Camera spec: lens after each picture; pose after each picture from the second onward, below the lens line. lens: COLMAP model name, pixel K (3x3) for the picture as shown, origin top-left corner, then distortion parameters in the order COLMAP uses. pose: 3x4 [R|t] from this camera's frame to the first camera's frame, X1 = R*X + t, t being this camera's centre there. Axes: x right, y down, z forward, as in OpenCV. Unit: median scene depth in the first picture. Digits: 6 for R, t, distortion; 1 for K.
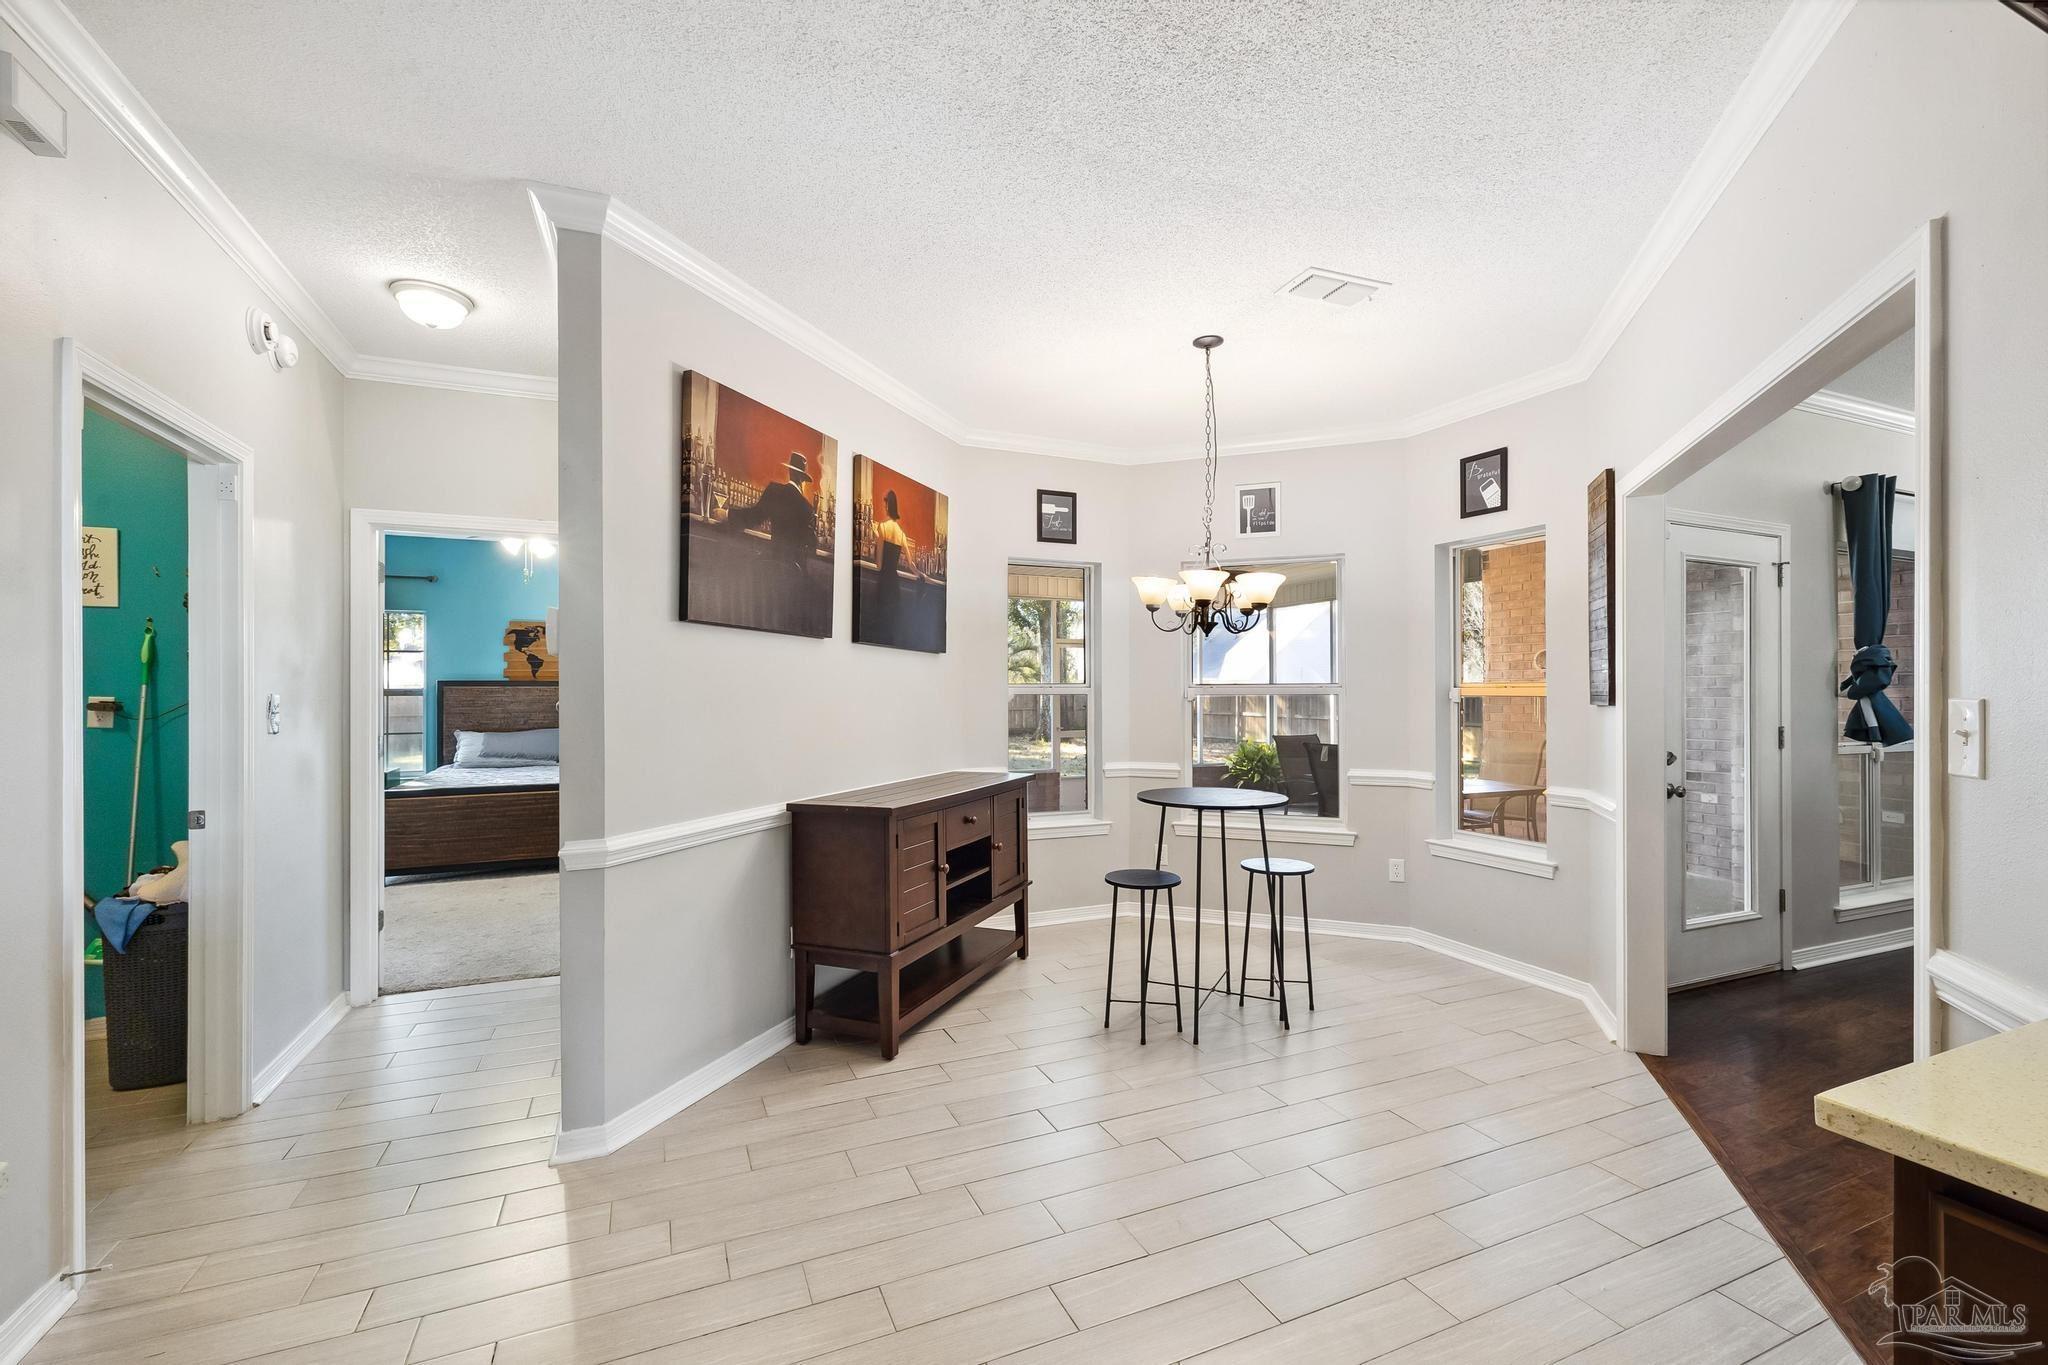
lens RADIAL K [[865.5, 0, 1013.4], [0, 865.5, 688.5], [0, 0, 1]] dist [-0.000034, 0.000419]
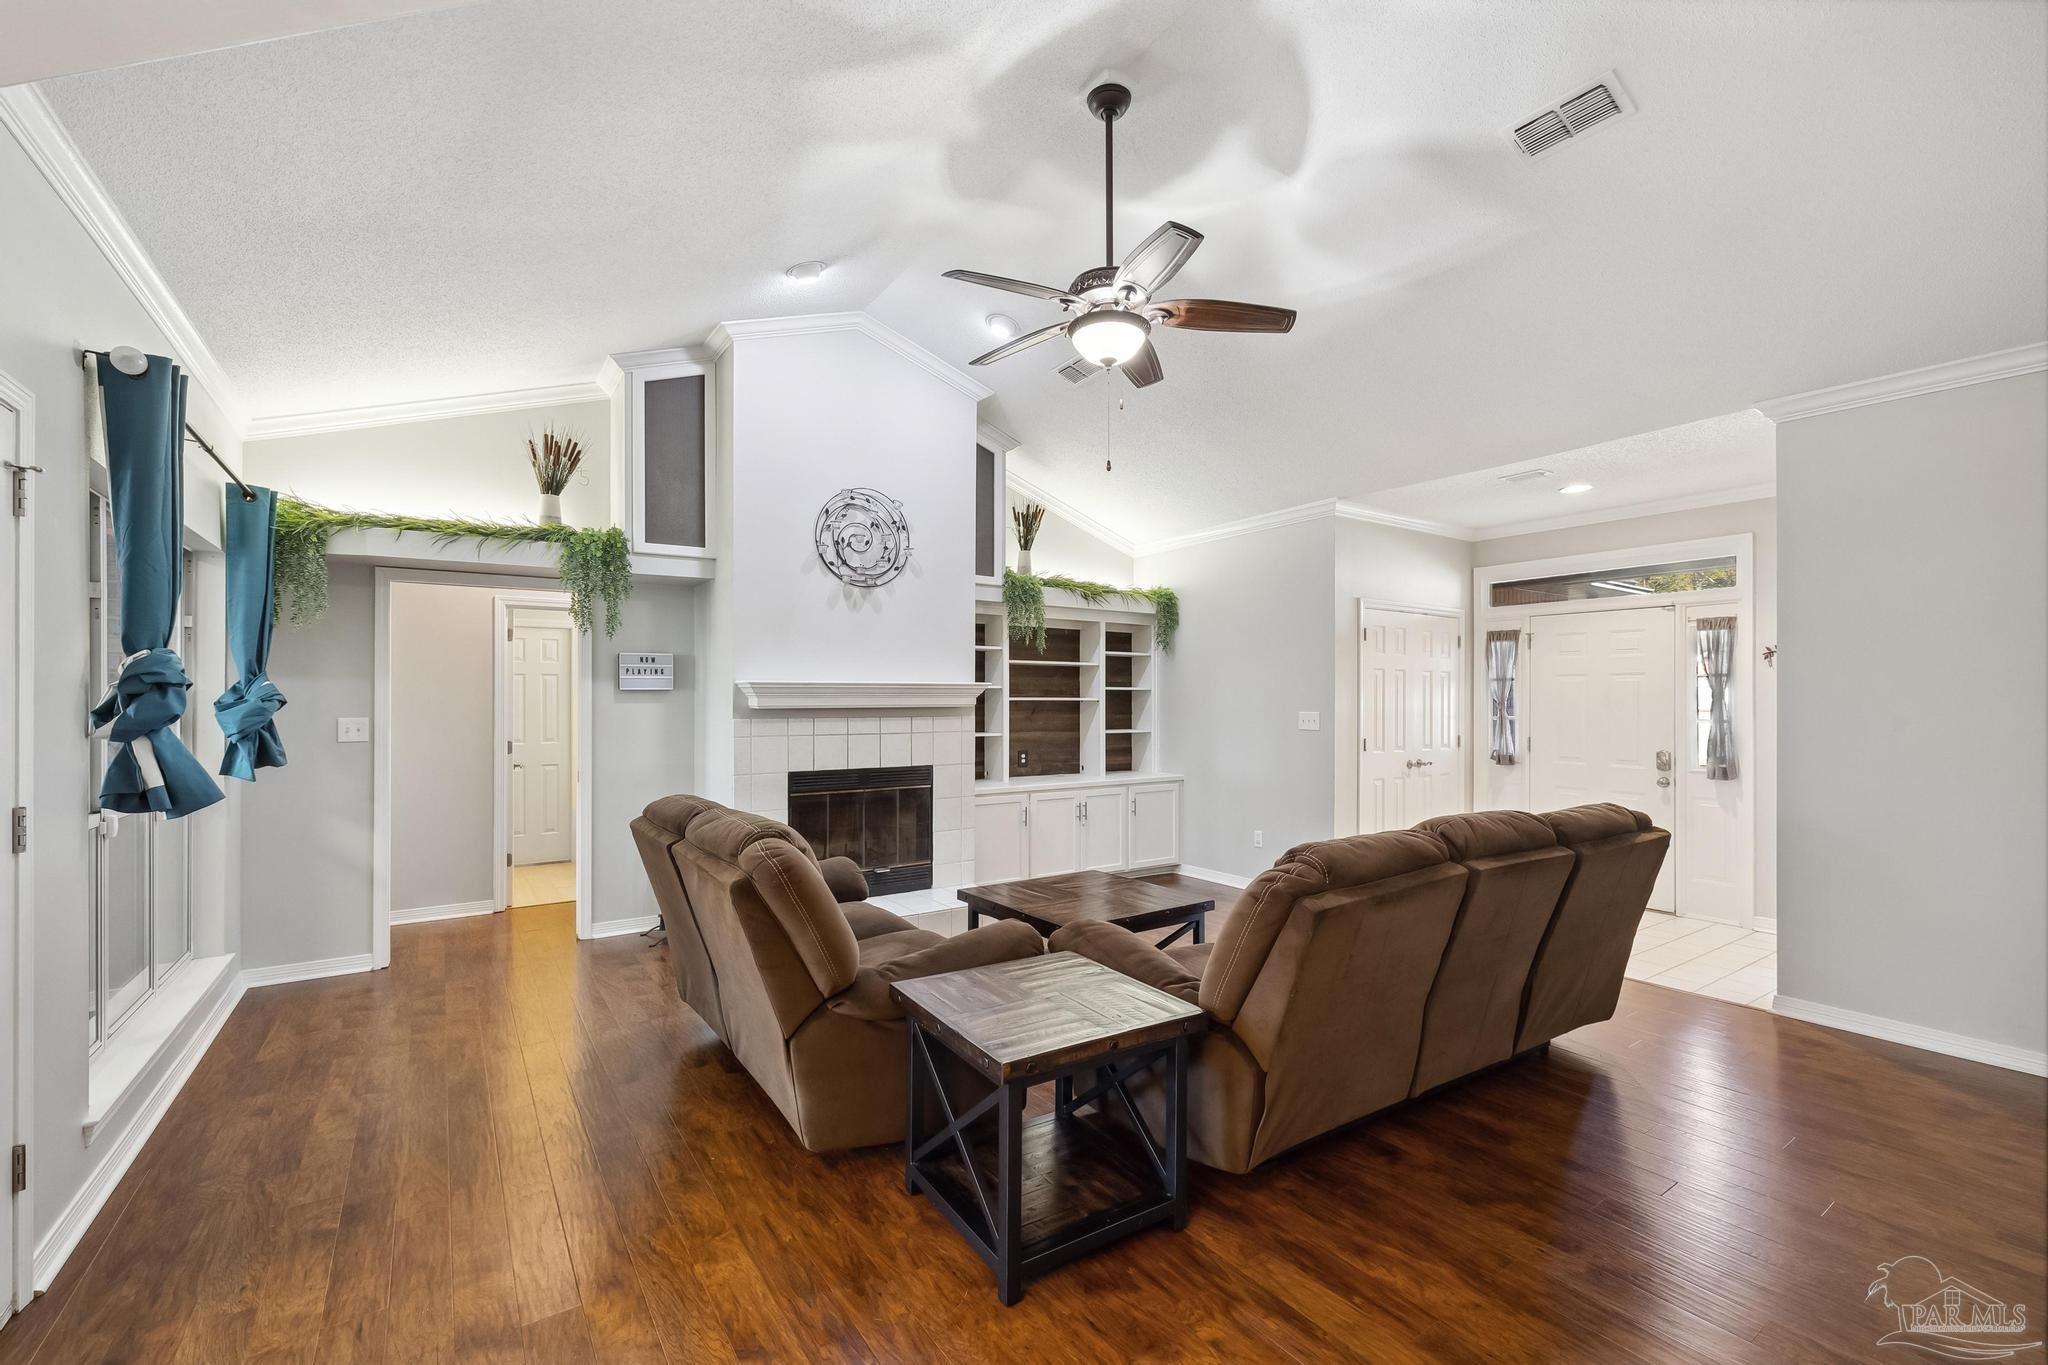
lens RADIAL K [[865.5, 0, 1029.1], [0, 865.5, 691.6], [0, 0, 1]] dist [-0.000034, 0.000419]
pose [[-0.202191, 0.005657, 0.979330, 0.332160], [-0.006351, 0.999955, -0.007088, -0.022571], [-0.979325, -0.007653, -0.202146, 0.600348]]
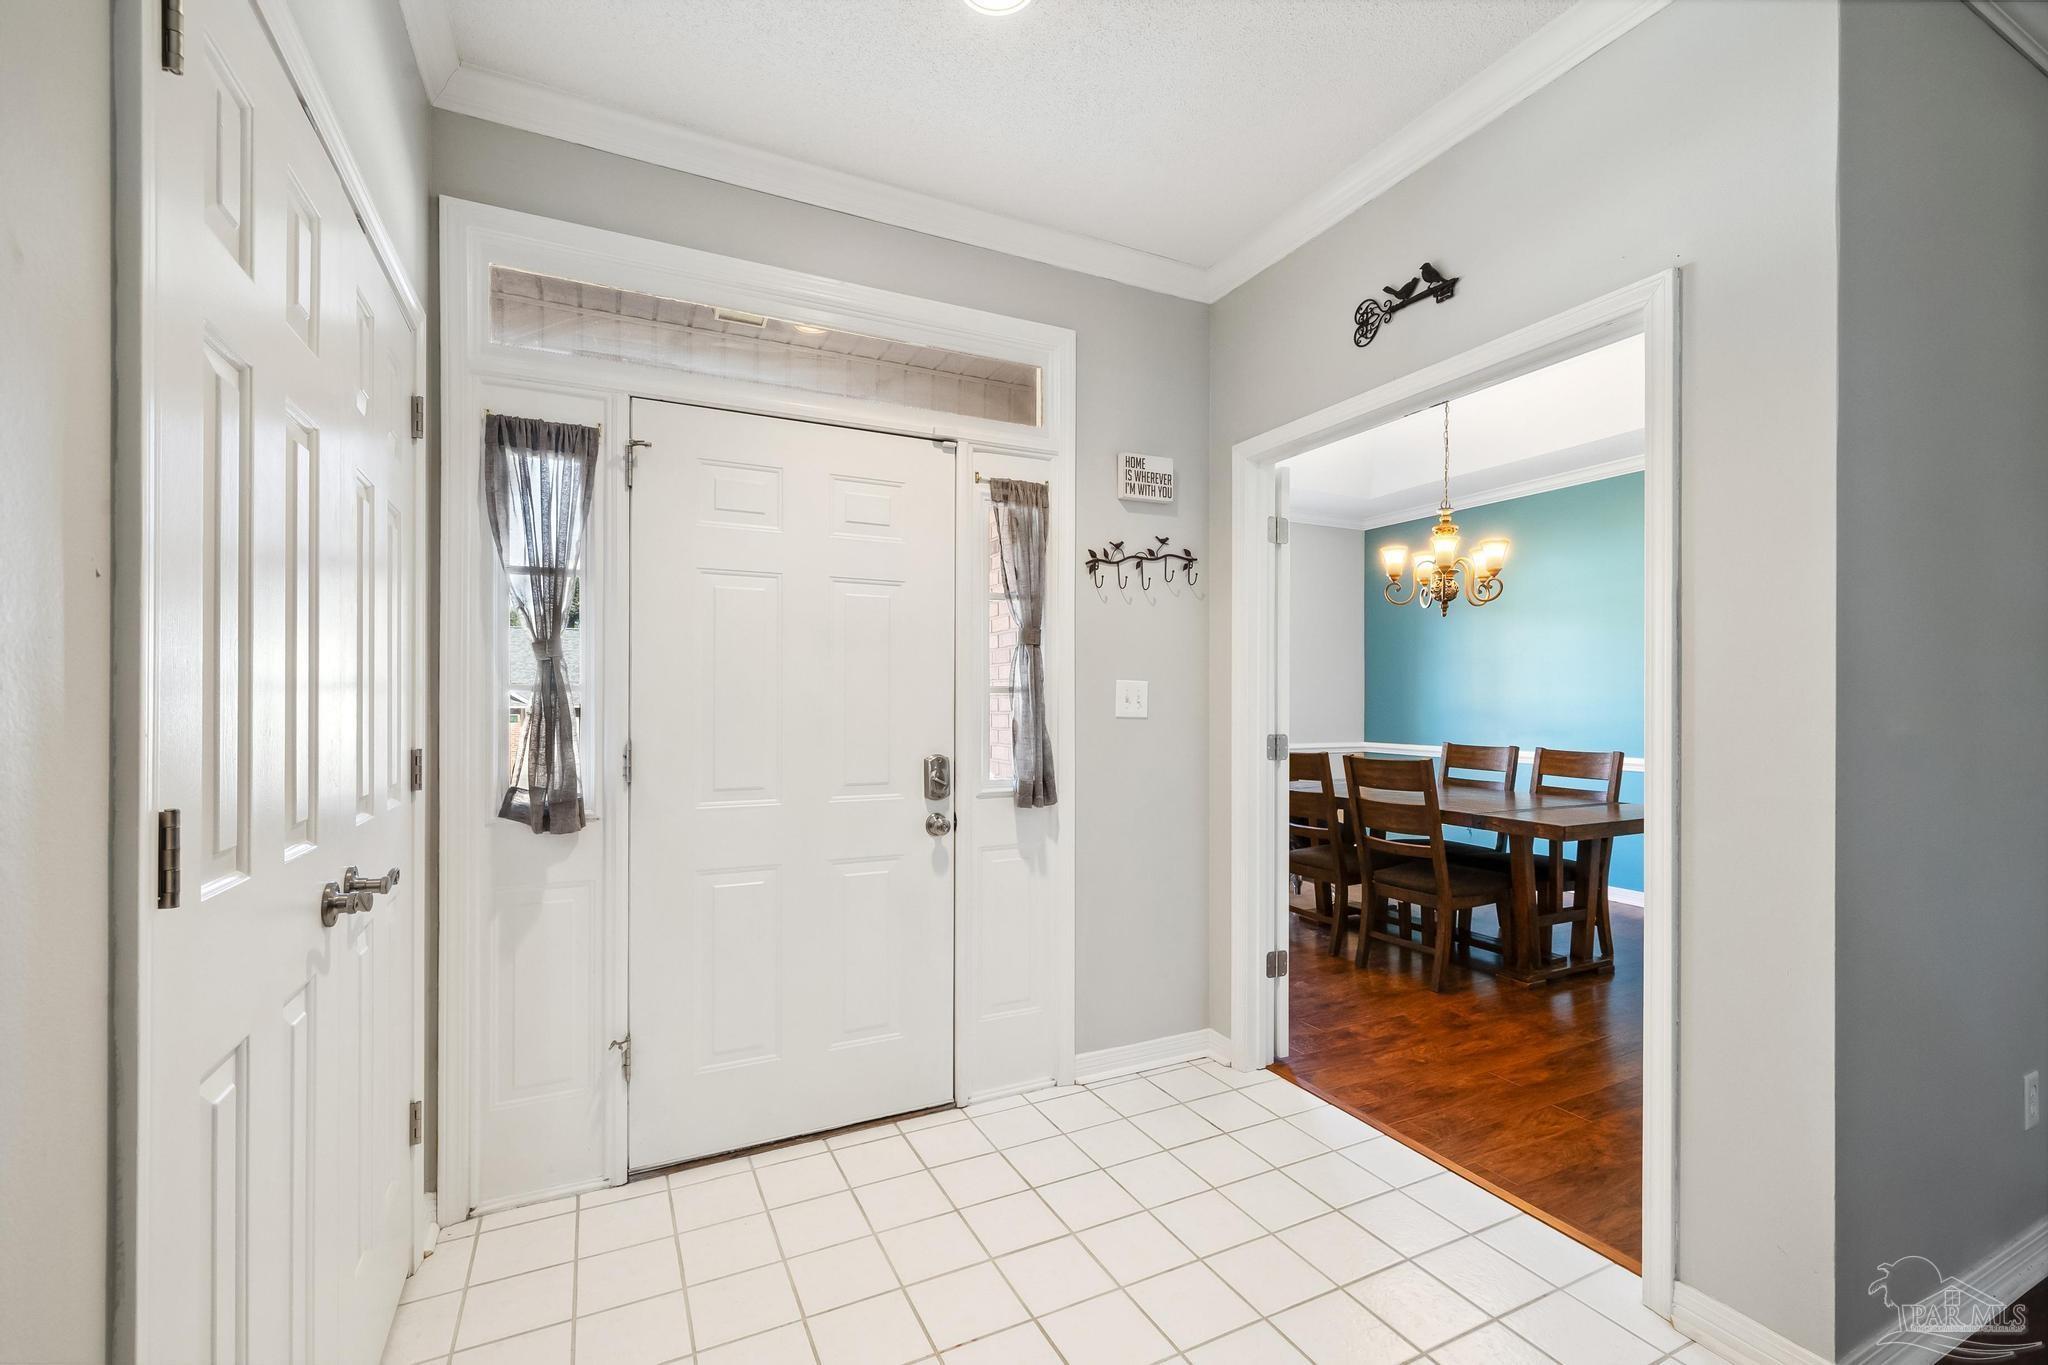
lens RADIAL K [[865.5, 0, 1023.4], [0, 865.5, 702.1], [0, 0, 1]] dist [-0.000034, 0.000419]
pose [[-0.998666, -0.004440, -0.051439, 1.590516], [-0.004726, 0.999974, 0.005437, 0.017022], [0.051414, 0.005672, -0.998661, -0.118845]]
